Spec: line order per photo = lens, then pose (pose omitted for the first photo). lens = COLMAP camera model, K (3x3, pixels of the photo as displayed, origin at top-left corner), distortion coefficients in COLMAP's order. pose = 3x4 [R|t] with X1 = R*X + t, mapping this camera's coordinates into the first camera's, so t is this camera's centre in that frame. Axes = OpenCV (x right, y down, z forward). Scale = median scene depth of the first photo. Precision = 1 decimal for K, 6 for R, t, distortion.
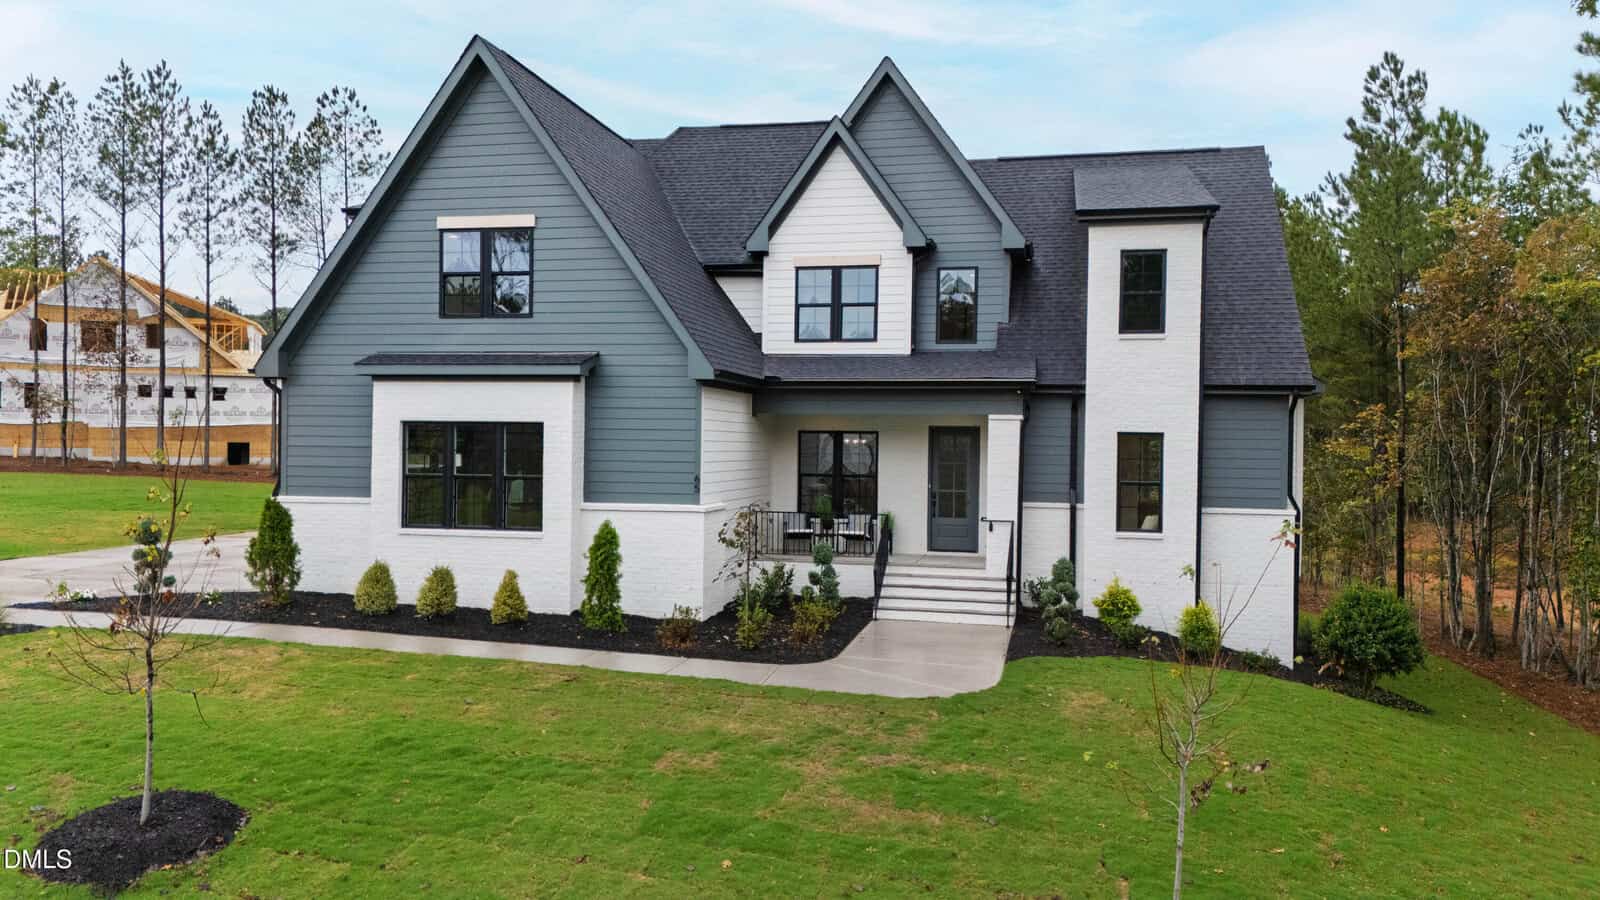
lens RADIAL K [[1191.3, 0, 801.2], [0, 1191.3, 452.1], [0, 0, 1]] dist [0.003159, 0.000043]
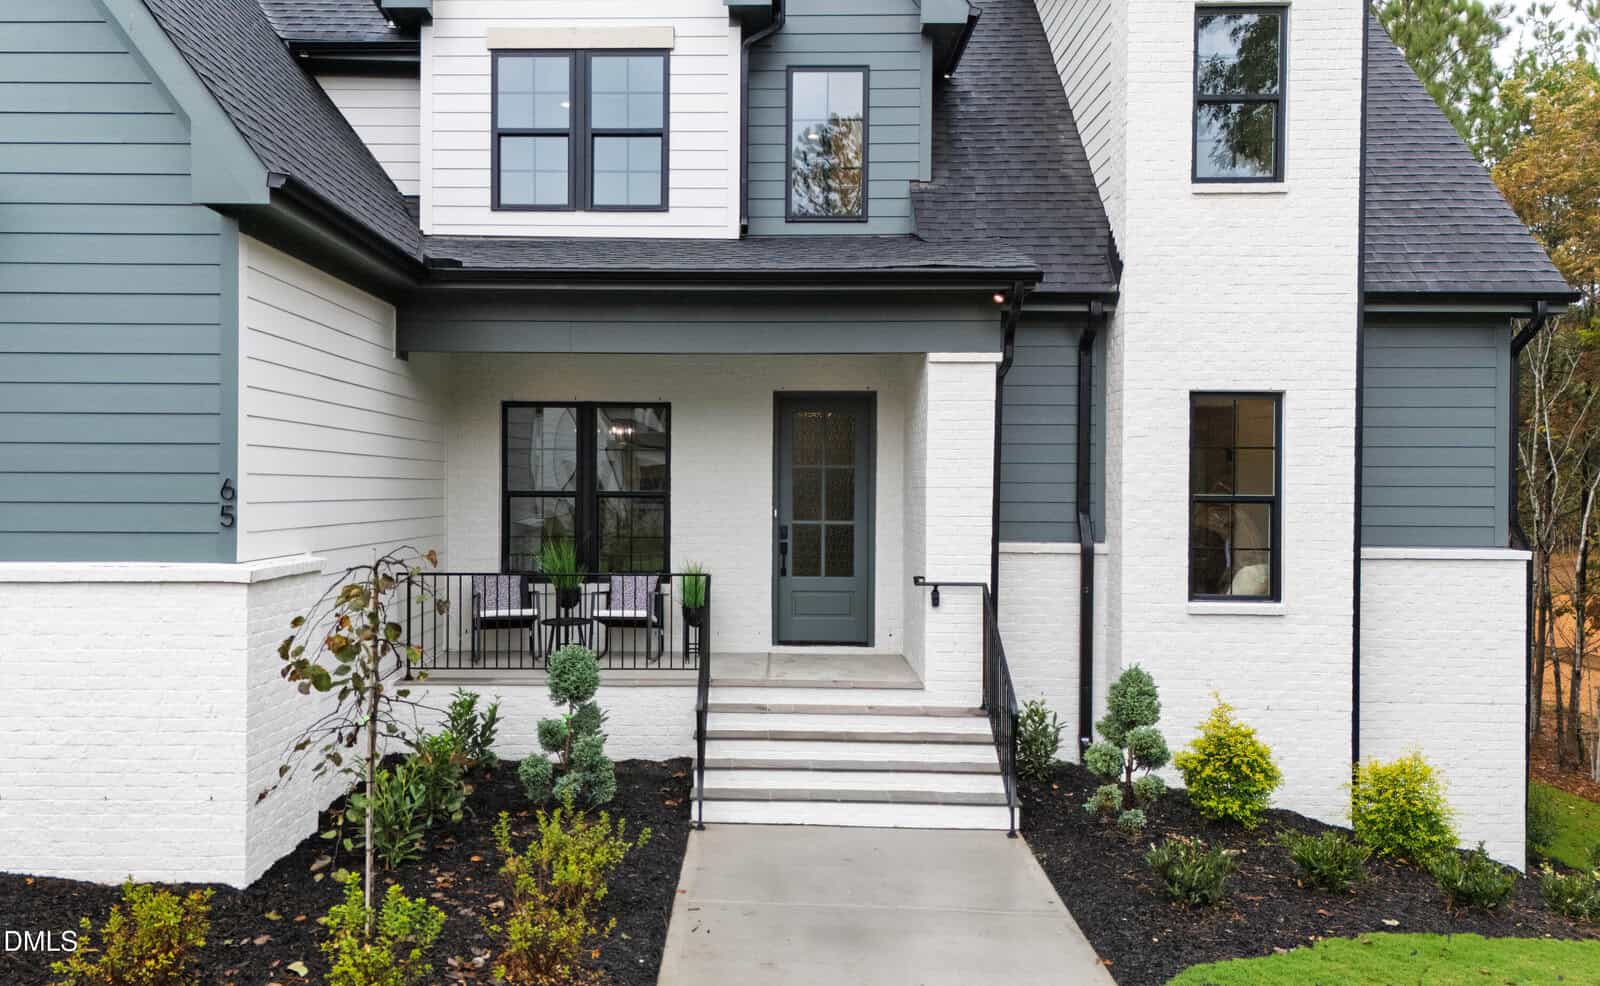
lens RADIAL K [[1540.4, 0, 800.2], [0, 1540.4, 498.9], [0, 0, 1]] dist [0.009590, 0.000000]
pose [[0.980206, -0.011638, 0.197636, -0.008217], [0.009639, 0.999892, 0.011074, 0.017138], [-0.197743, -0.008950, 0.980213, 0.409689]]
